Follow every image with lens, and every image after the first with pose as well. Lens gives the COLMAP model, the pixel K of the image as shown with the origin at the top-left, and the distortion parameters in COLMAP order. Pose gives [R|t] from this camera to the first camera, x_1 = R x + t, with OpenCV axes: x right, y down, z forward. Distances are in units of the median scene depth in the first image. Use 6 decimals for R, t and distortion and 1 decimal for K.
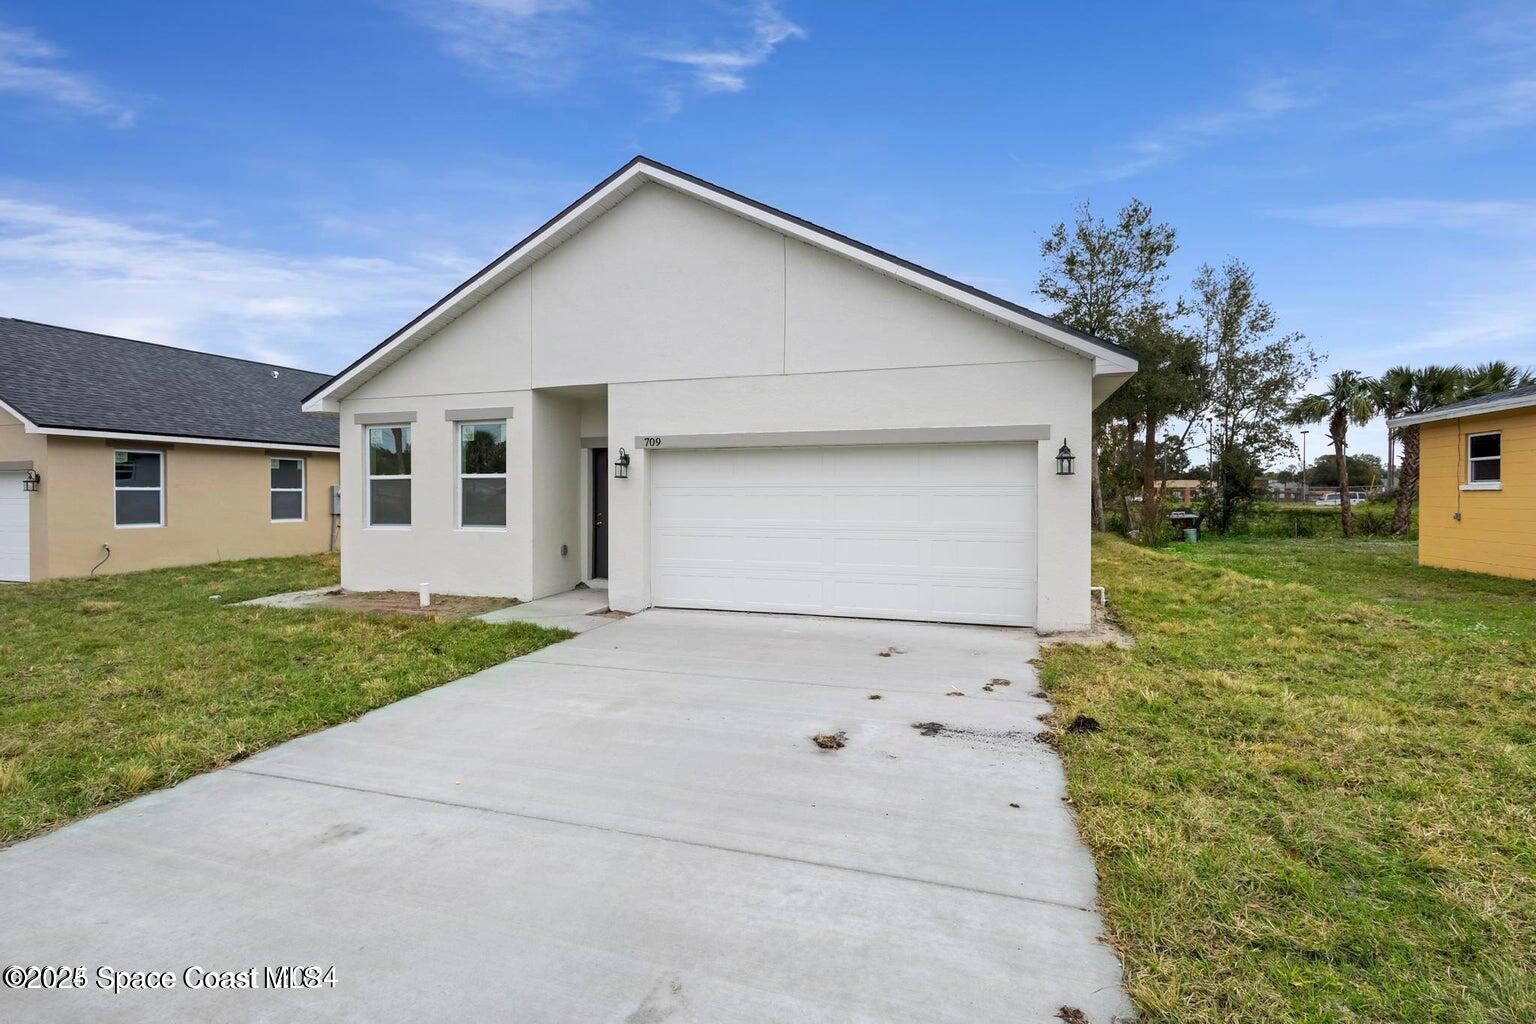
lens RADIAL K [[699.9, 0, 803.8], [0, 699.9, 509.2], [0, 0, 1]] dist [0.005264, 0.000059]
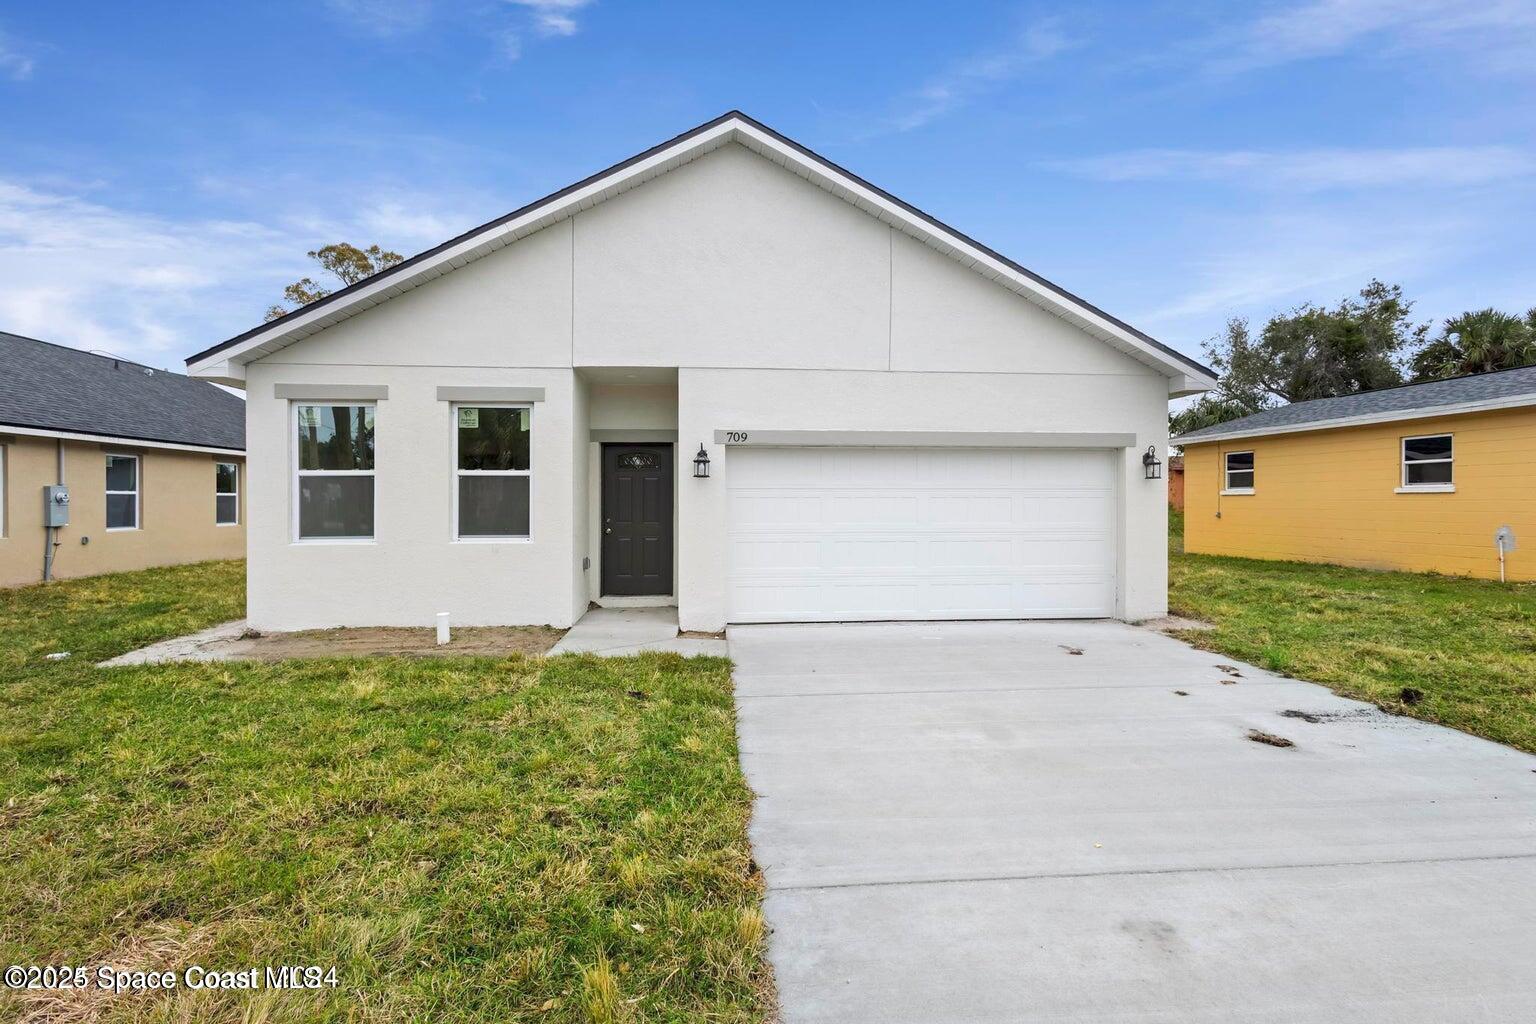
lens RADIAL K [[691.7, 0, 768.0], [0, 691.7, 512.0], [0, 0, 1]] dist [0.011055, 0.000108]
pose [[0.925969, -0.006858, 0.377538, -0.503087], [0.008414, 0.999962, -0.002472, 0.001094], [-0.377507, 0.005465, 0.925991, 0.173646]]
